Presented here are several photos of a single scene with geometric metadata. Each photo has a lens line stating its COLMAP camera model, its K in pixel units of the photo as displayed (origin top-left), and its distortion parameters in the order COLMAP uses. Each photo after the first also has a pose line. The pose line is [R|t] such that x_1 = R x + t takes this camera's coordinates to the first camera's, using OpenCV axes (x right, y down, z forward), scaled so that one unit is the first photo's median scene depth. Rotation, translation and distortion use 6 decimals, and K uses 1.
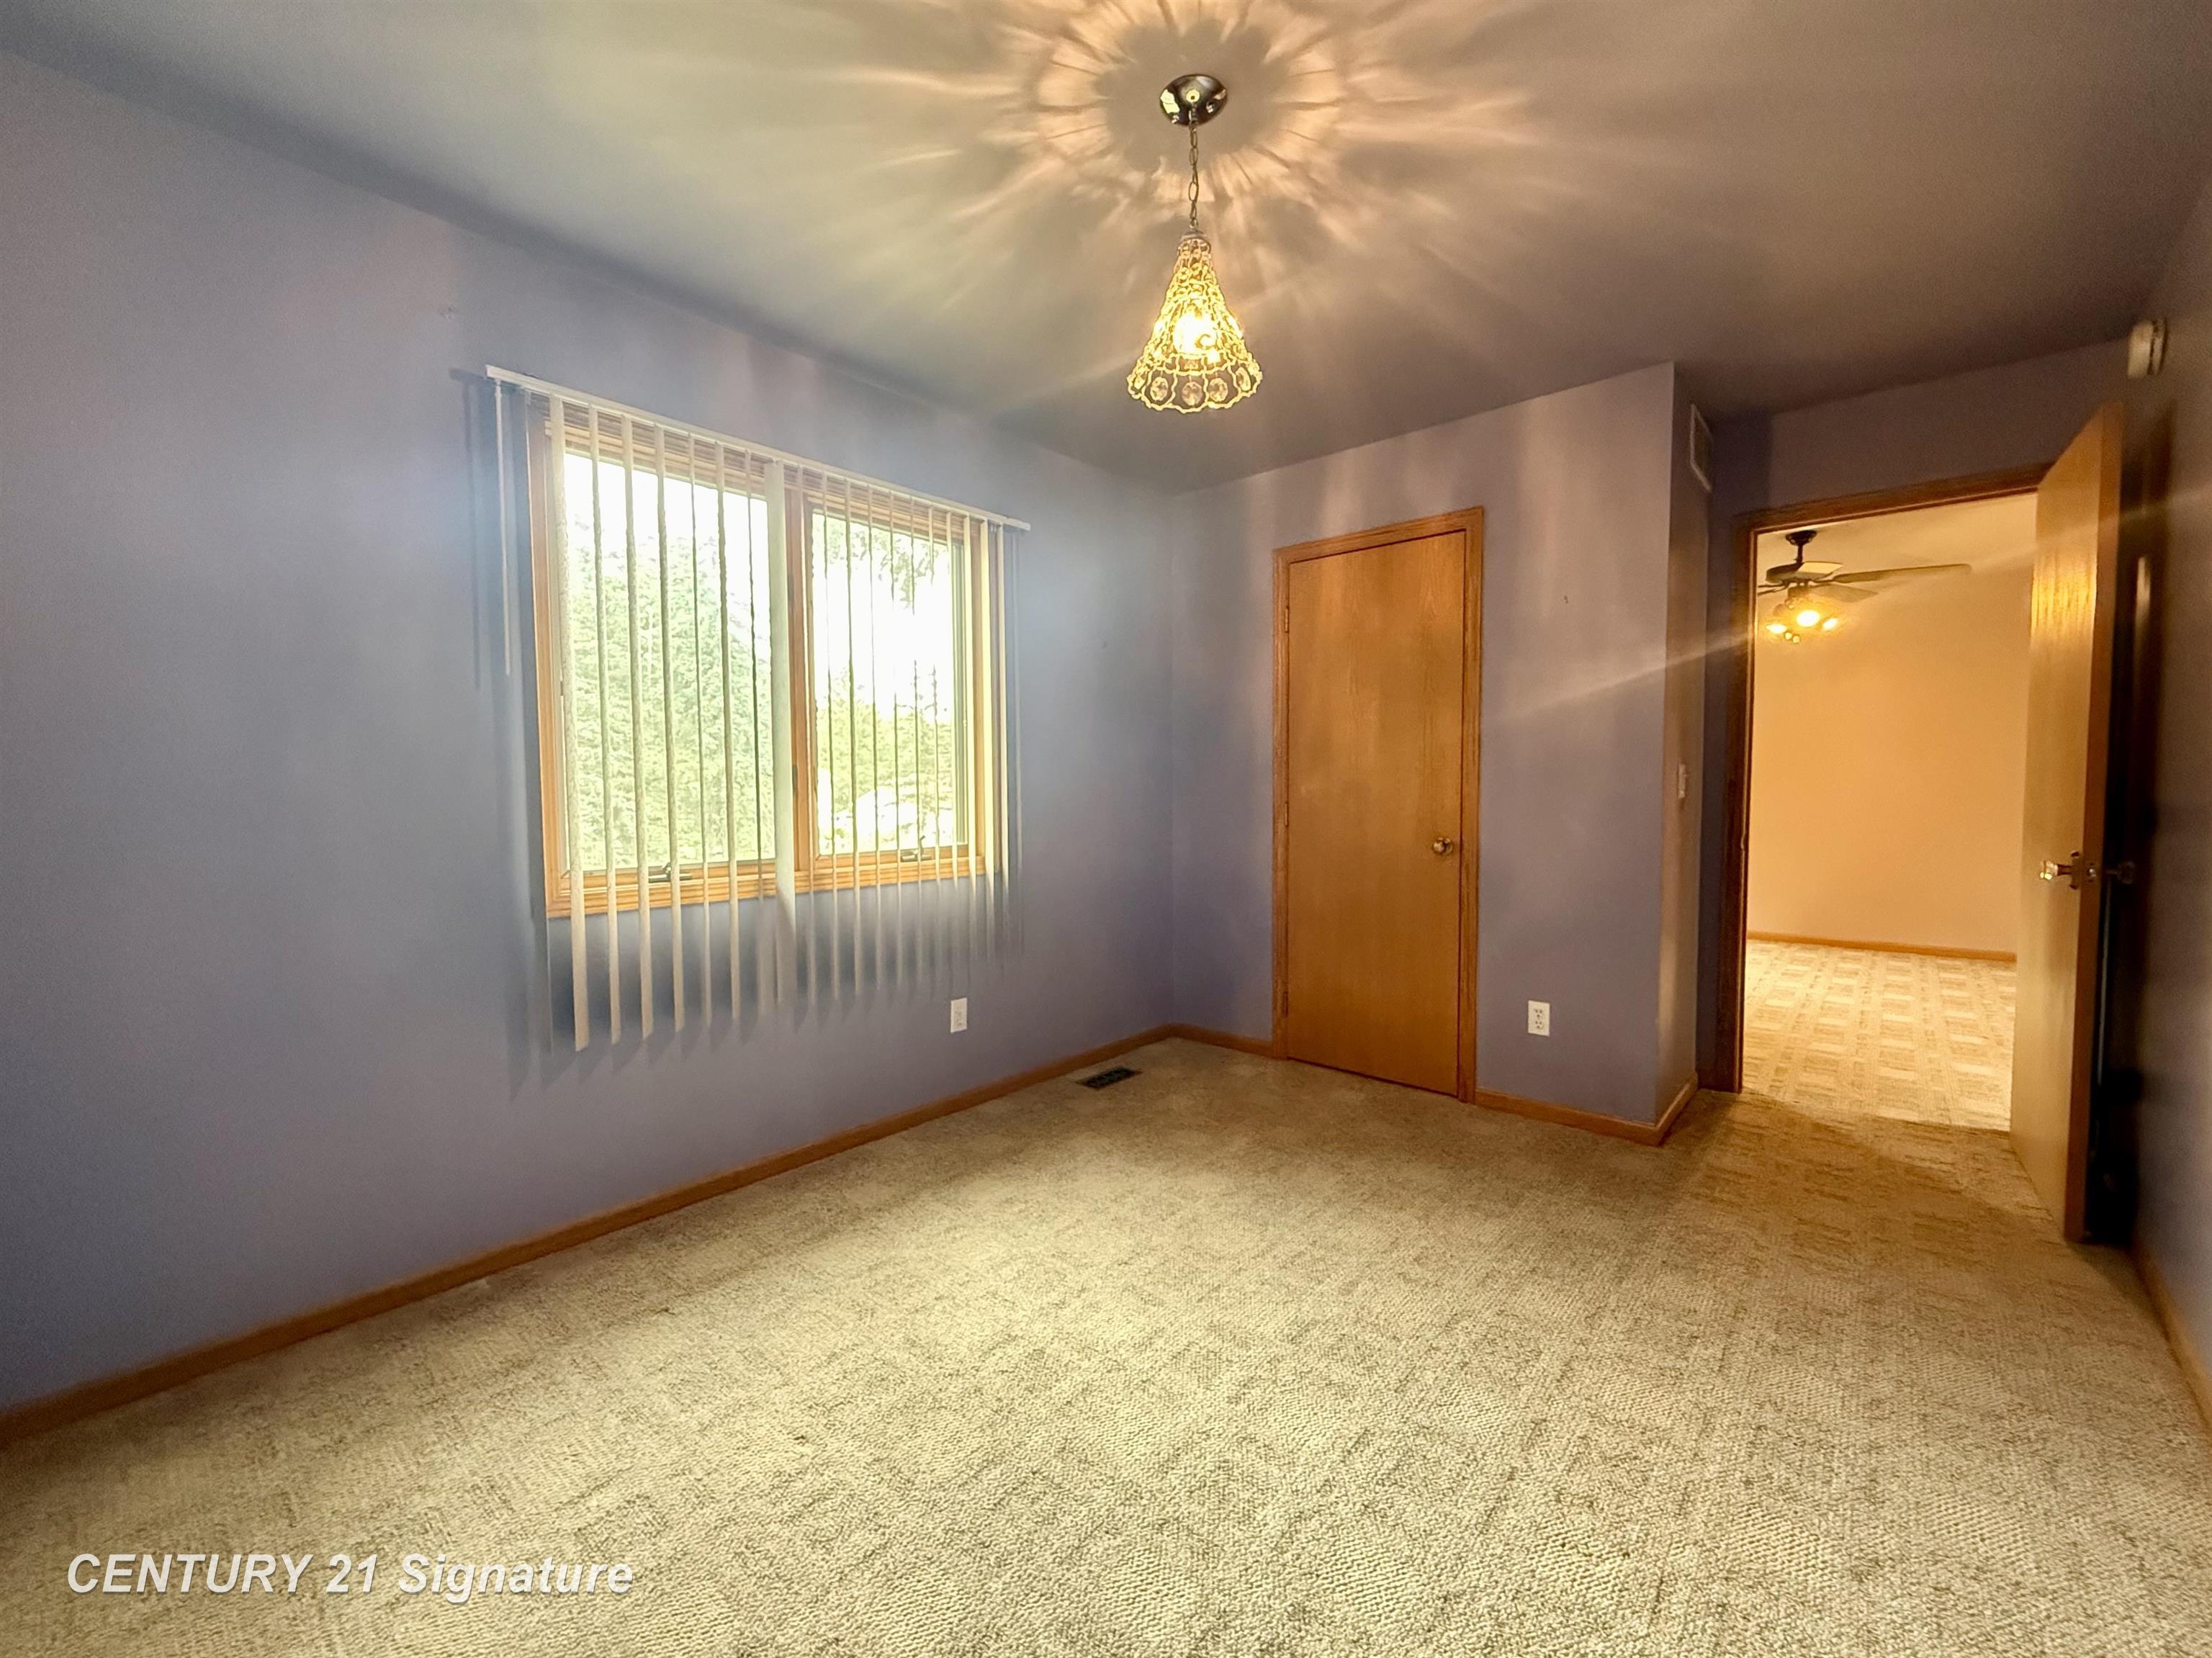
lens RADIAL K [[888.9, 0, 1105.3], [0, 888.9, 824.0], [0, 0, 1]] dist [0.000260, -0.000710]
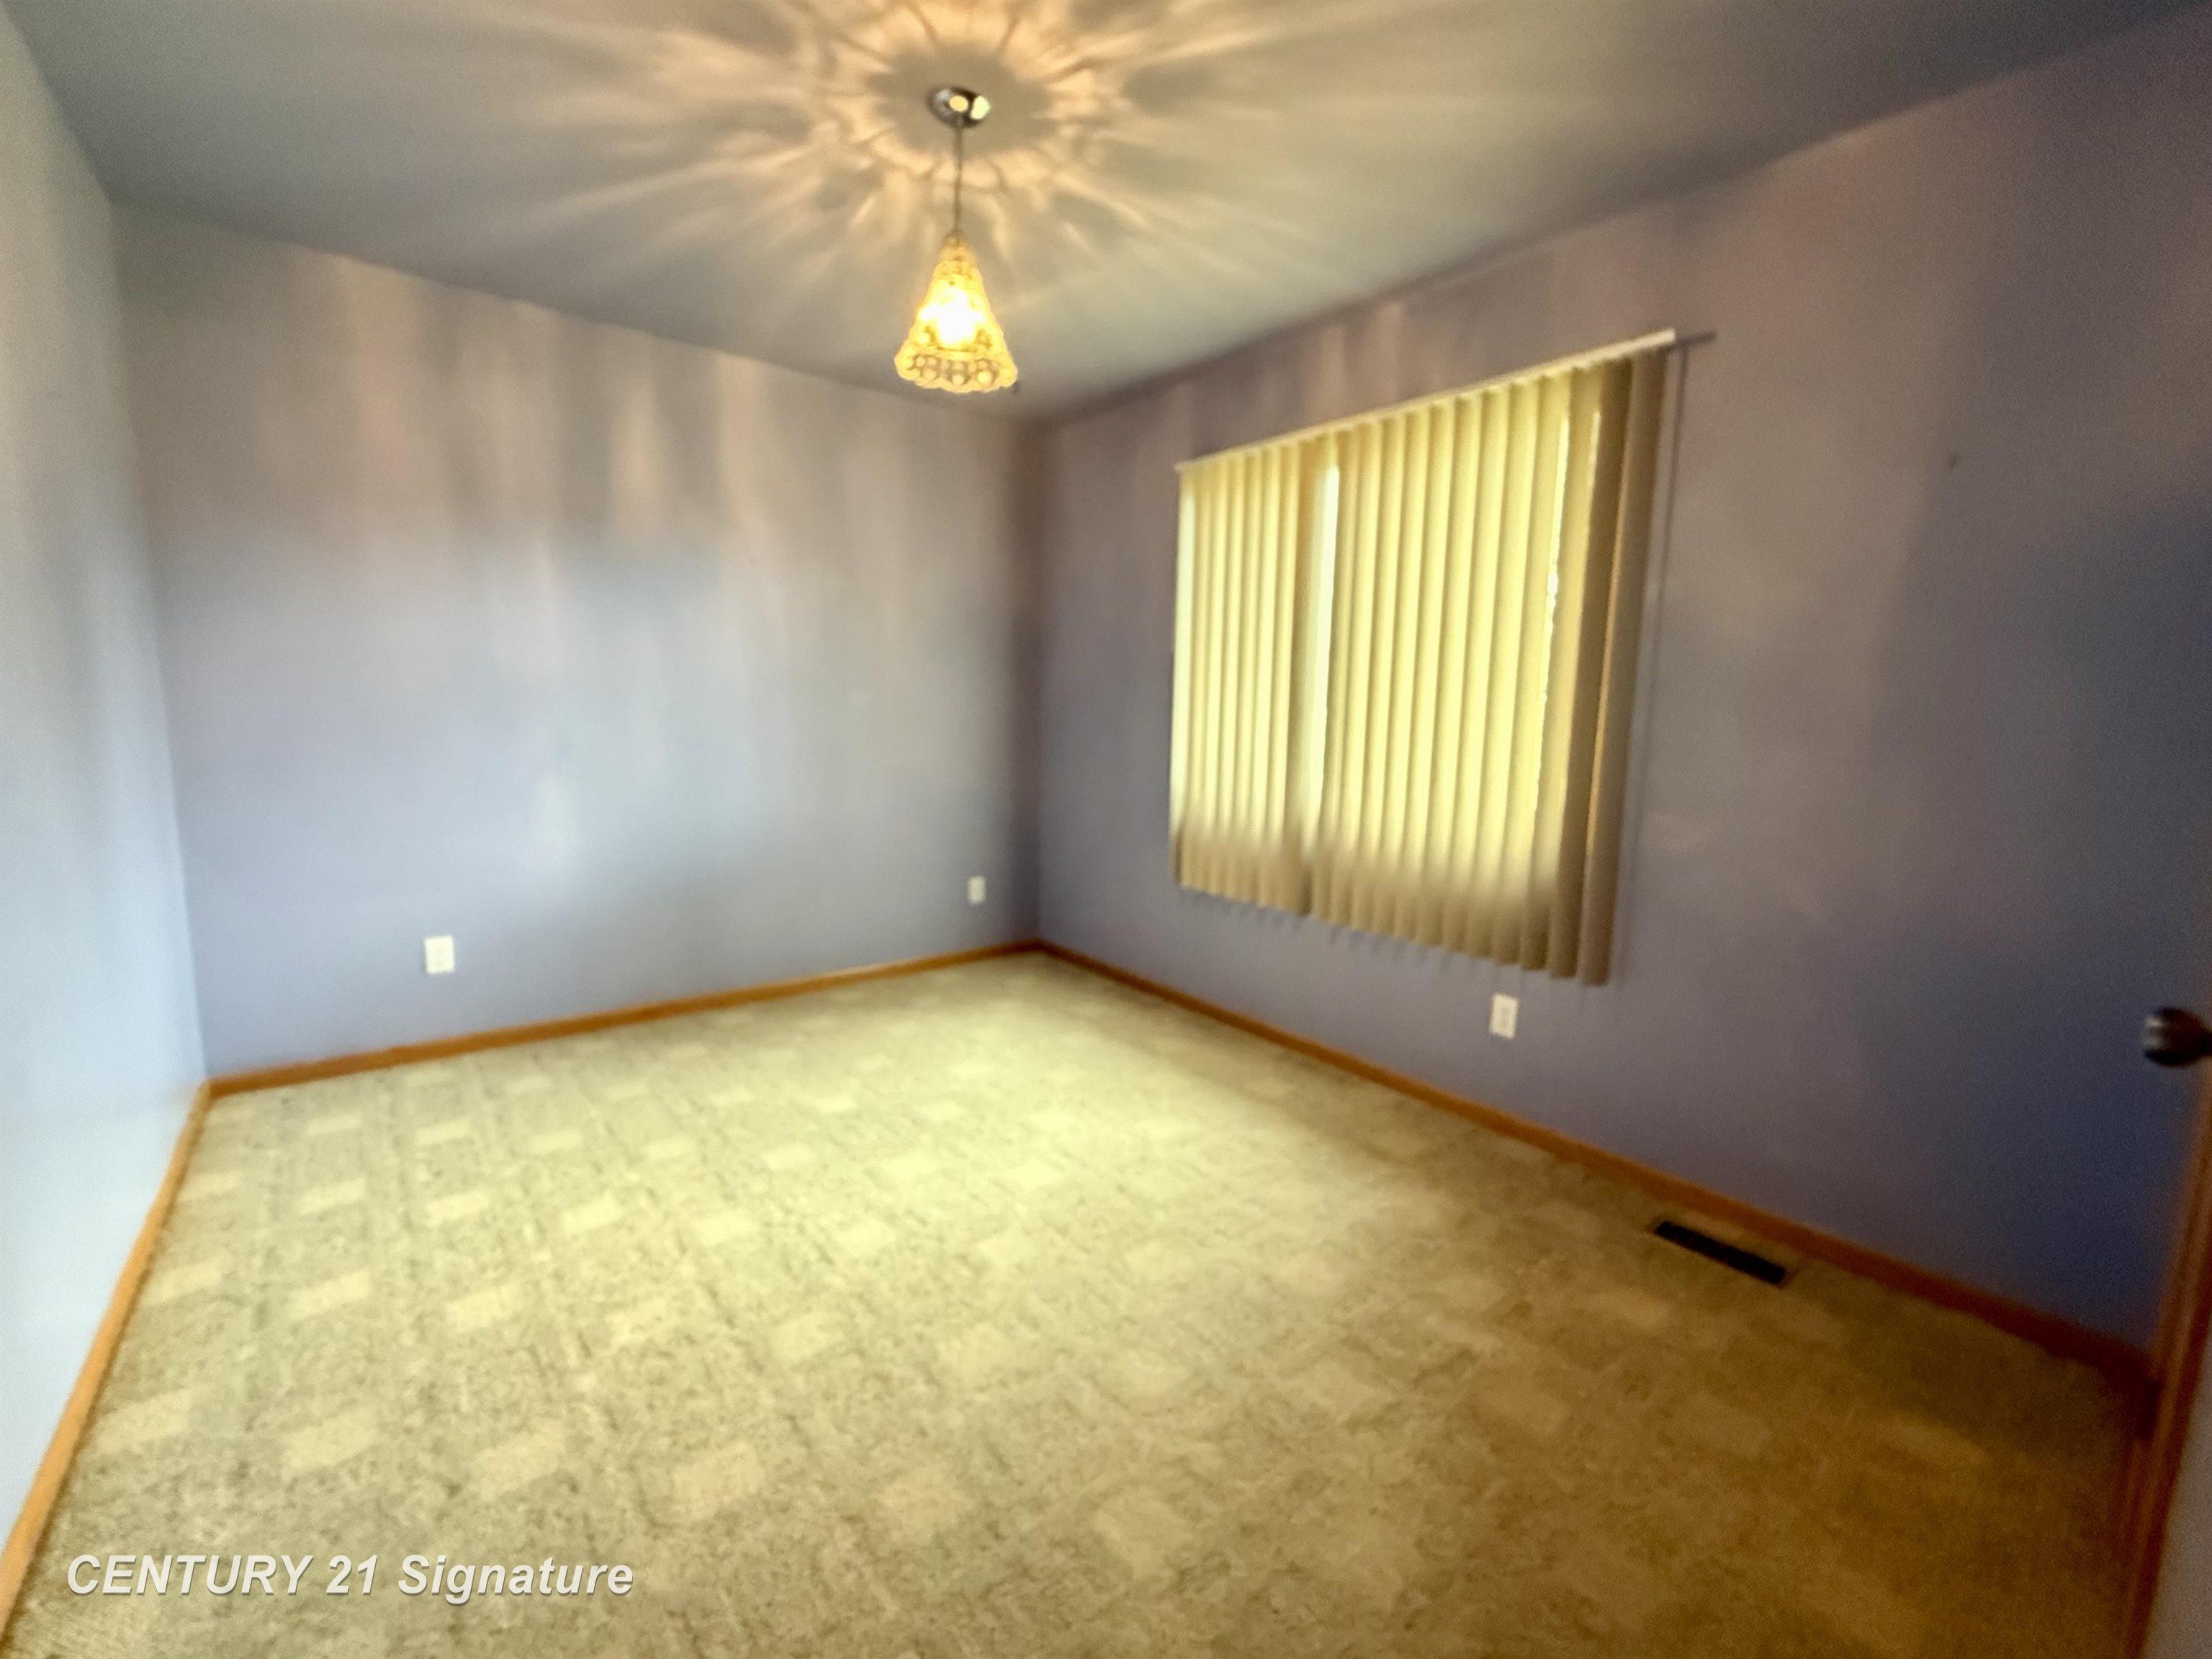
lens RADIAL K [[889.0, 0, 1105.3], [0, 889.0, 824.5], [0, 0, 1]] dist [0.000260, -0.000710]
pose [[-0.149743, 0.127920, -0.980415, 0.858306], [-0.072328, 0.987521, 0.139894, -0.059448], [0.986076, 0.091860, -0.138622, 0.947154]]
